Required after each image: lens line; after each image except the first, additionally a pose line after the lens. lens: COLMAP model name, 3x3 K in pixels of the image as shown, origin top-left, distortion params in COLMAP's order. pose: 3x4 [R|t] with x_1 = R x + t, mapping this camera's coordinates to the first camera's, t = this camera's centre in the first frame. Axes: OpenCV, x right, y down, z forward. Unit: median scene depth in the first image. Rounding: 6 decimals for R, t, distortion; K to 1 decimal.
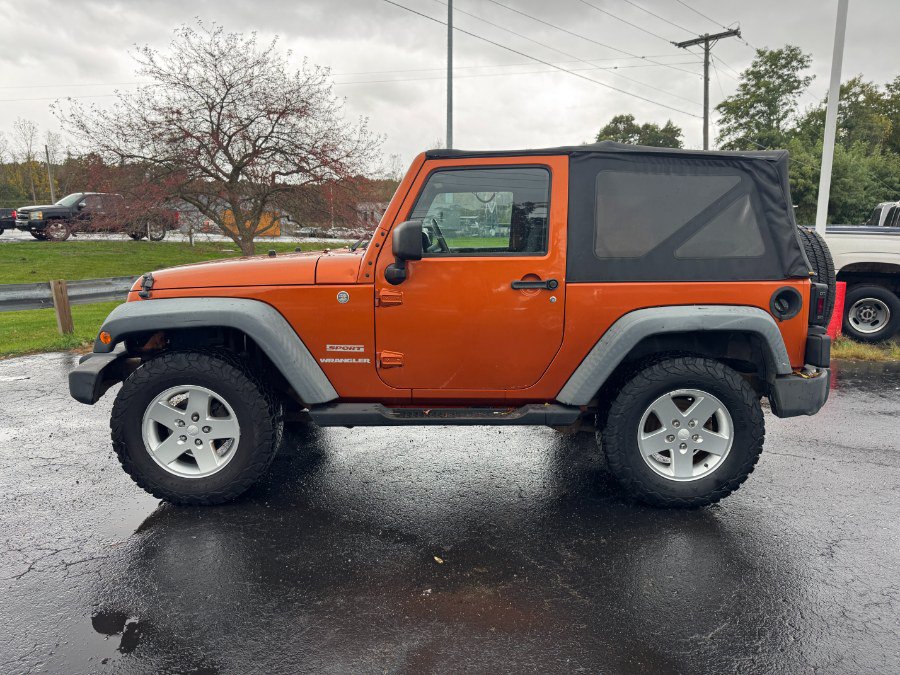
lens RADIAL K [[645.9, 0, 444.1], [0, 645.9, 328.9], [0, 0, 1]] dist [0.037185, -0.046128]
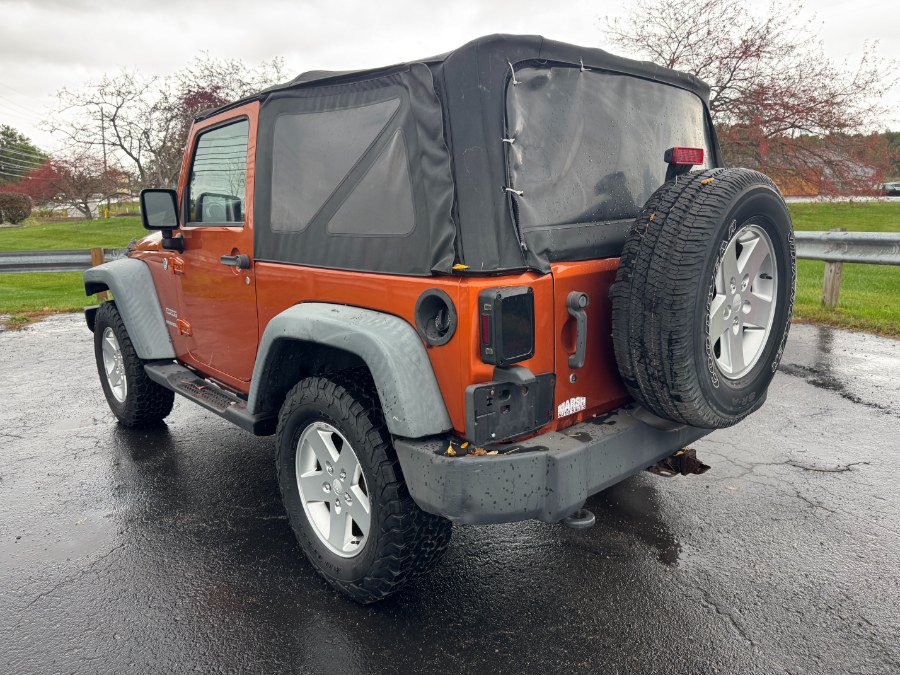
lens RADIAL K [[645.9, 0, 453.5], [0, 645.9, 341.9], [0, 0, 1]] dist [0.037185, -0.046128]
pose [[0.659300, 0.141879, -0.738372, 0.056826], [-0.085051, 0.989805, 0.114248, -0.005065], [0.747054, -0.012524, 0.664646, 0.037690]]
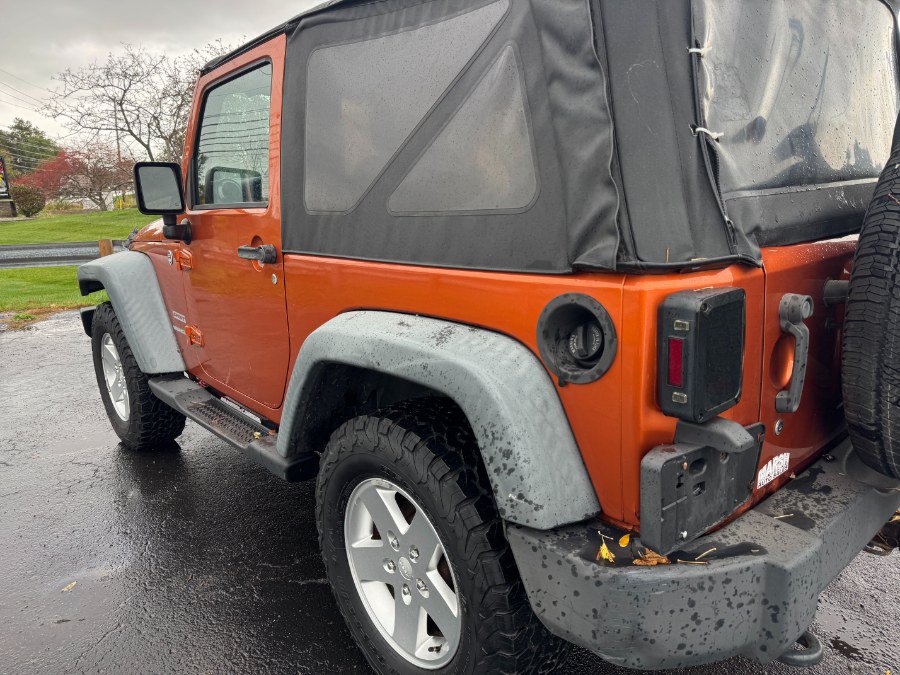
lens RADIAL K [[645.9, 0, 448.2], [0, 645.9, 346.0], [0, 0, 1]] dist [0.037185, -0.046128]
pose [[0.638384, 0.154372, -0.754079, 0.044650], [-0.069481, 0.987240, 0.143283, -0.004939], [0.766576, -0.039075, 0.640964, 0.042450]]
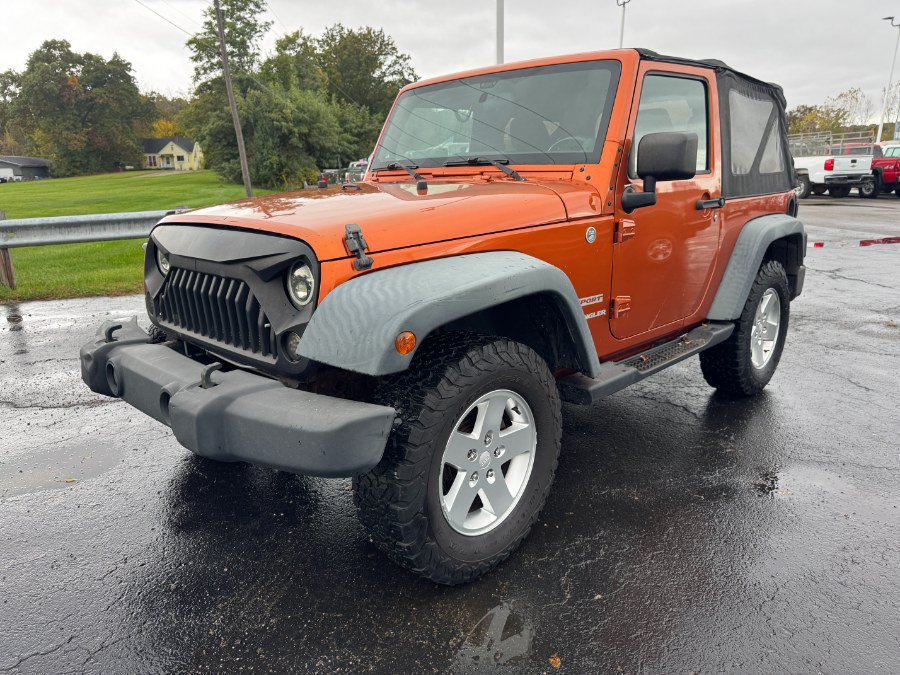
lens RADIAL K [[645.9, 0, 442.1], [0, 645.9, 337.1], [0, 0, 1]] dist [0.037185, -0.046128]
pose [[0.710599, -0.189106, 0.677708, -0.049021], [0.124250, 0.981794, 0.143678, -0.003698], [-0.692539, -0.017892, 0.721158, 0.033076]]
